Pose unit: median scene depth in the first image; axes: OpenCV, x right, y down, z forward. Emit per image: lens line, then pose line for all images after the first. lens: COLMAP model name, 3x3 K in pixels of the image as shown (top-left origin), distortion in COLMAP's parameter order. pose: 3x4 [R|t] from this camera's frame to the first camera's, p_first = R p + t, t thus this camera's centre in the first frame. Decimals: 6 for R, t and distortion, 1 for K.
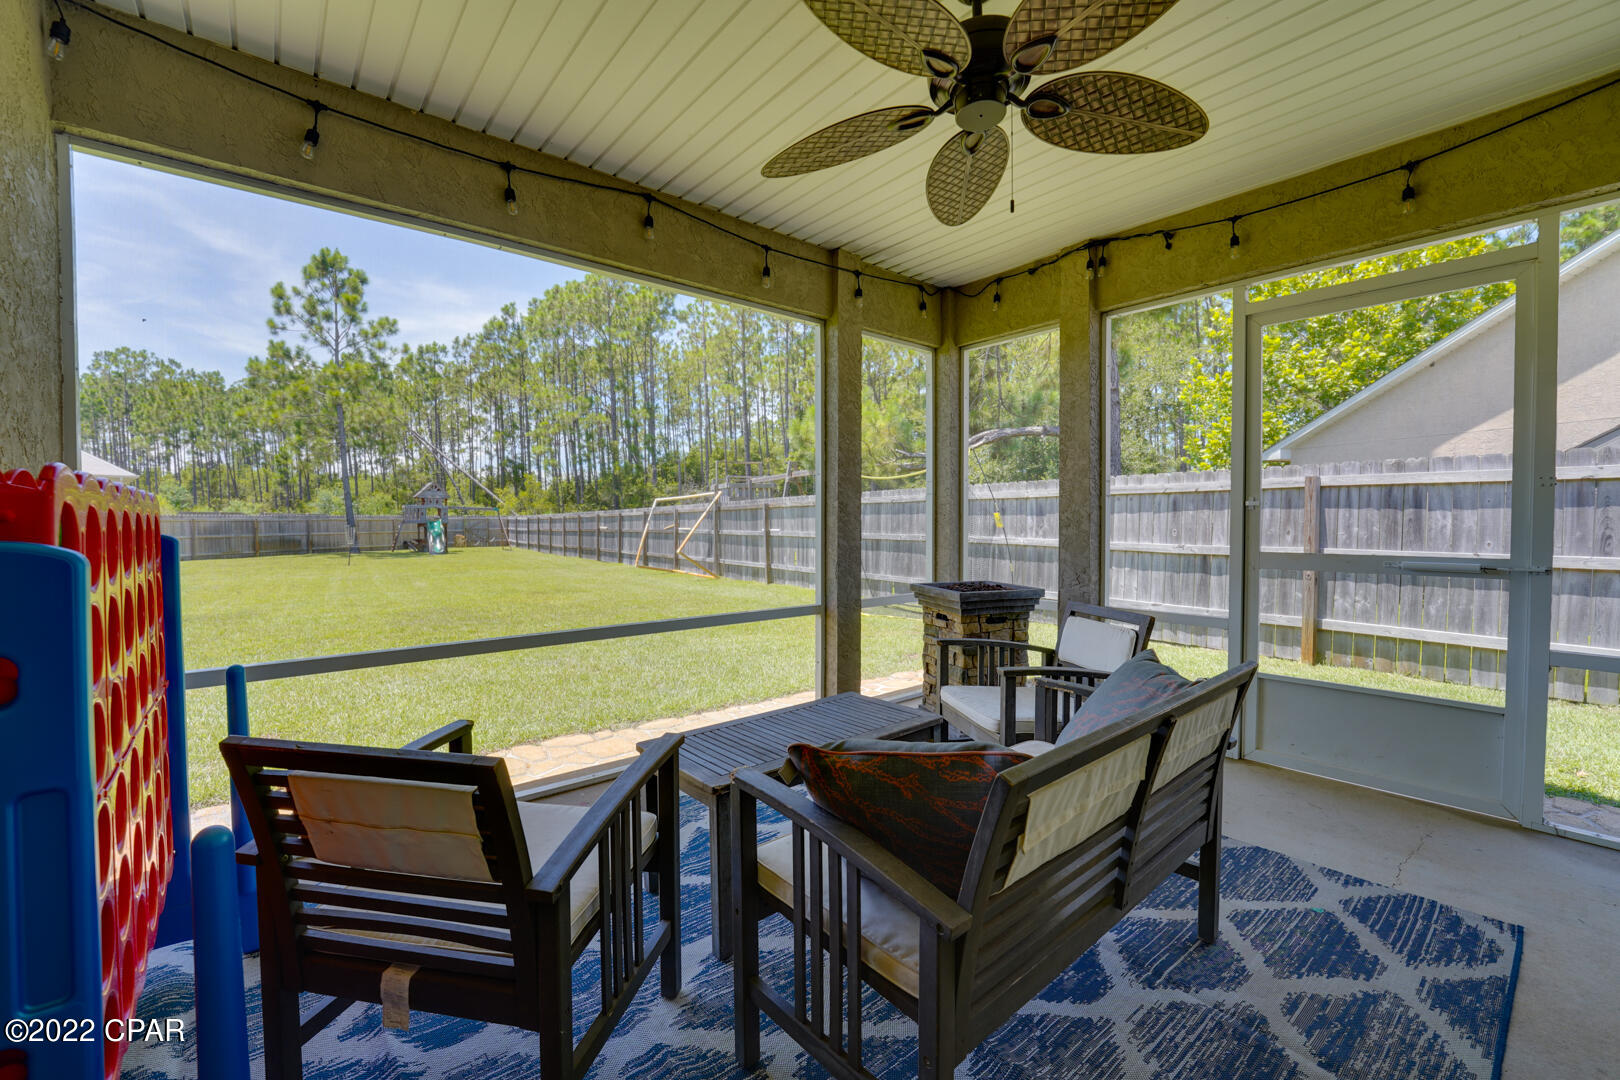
lens RADIAL K [[655.8, 0, 810.2], [0, 655.8, 541.1], [0, 0, 1]] dist [-0.013432, -0.000220]
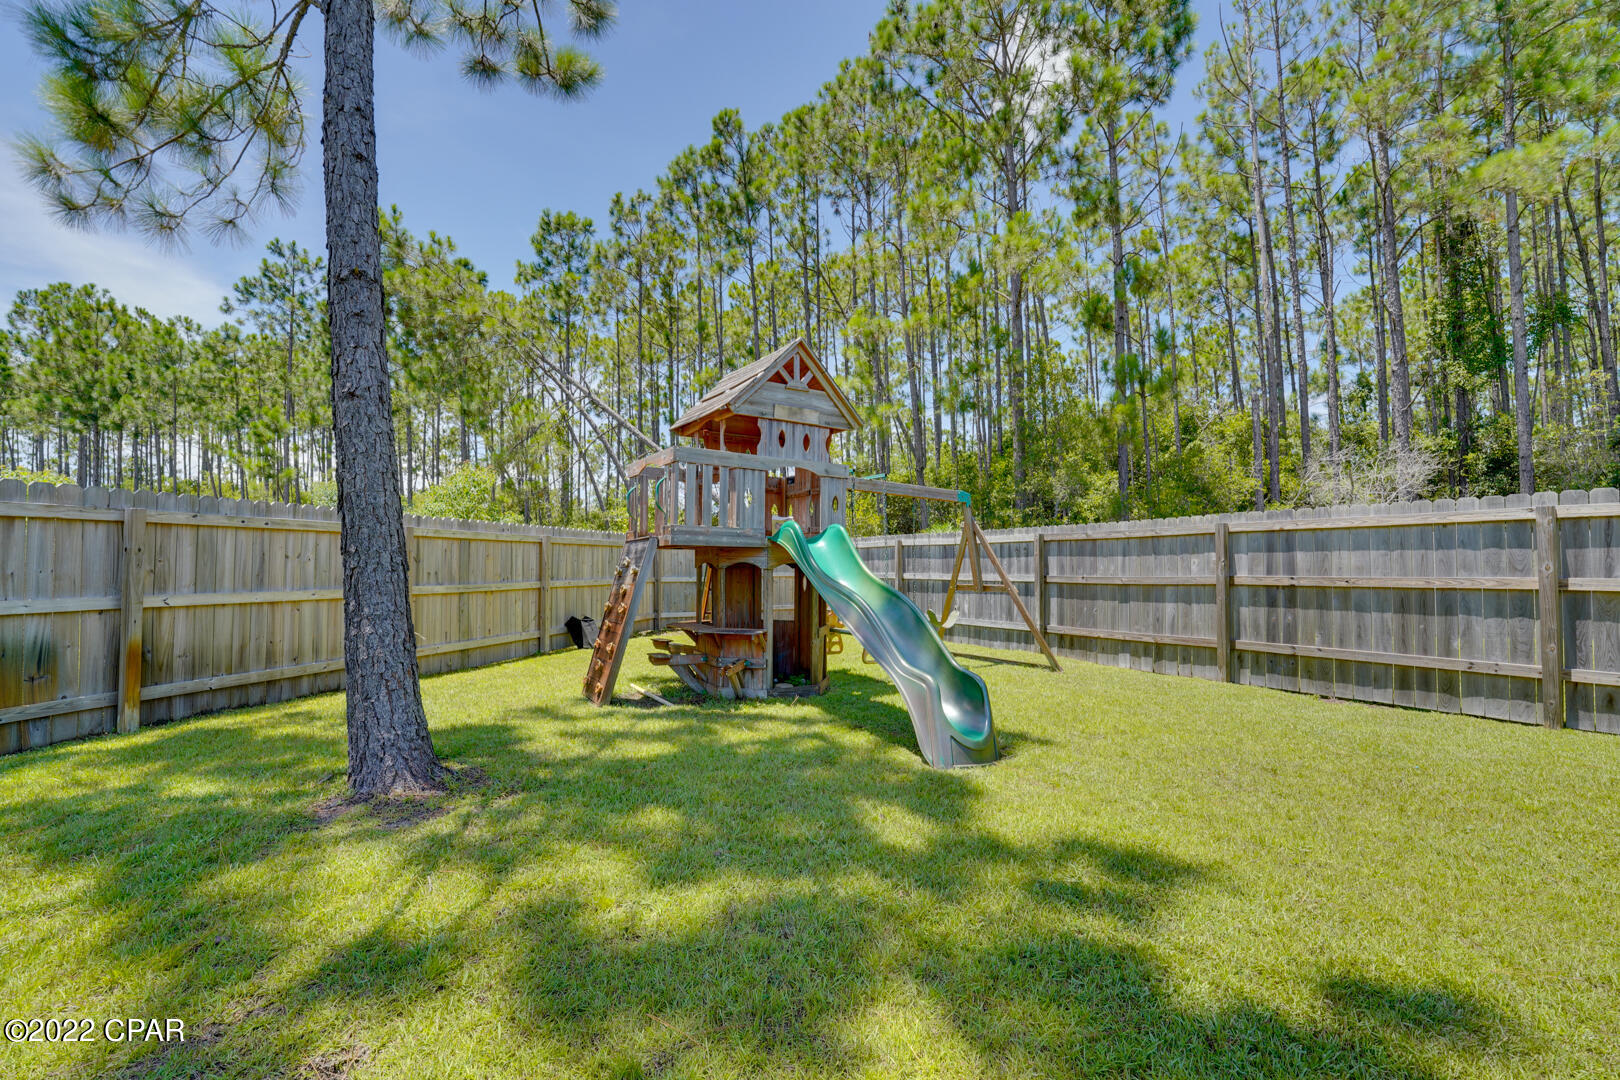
lens RADIAL K [[655.8, 0, 809.2], [0, 655.8, 542.6], [0, 0, 1]] dist [-0.013432, -0.000220]
pose [[0.998271, -0.004160, -0.058631, -0.410812], [0.000217, 0.997747, -0.067087, -0.010645], [0.058778, 0.066958, 0.996023, 0.588723]]
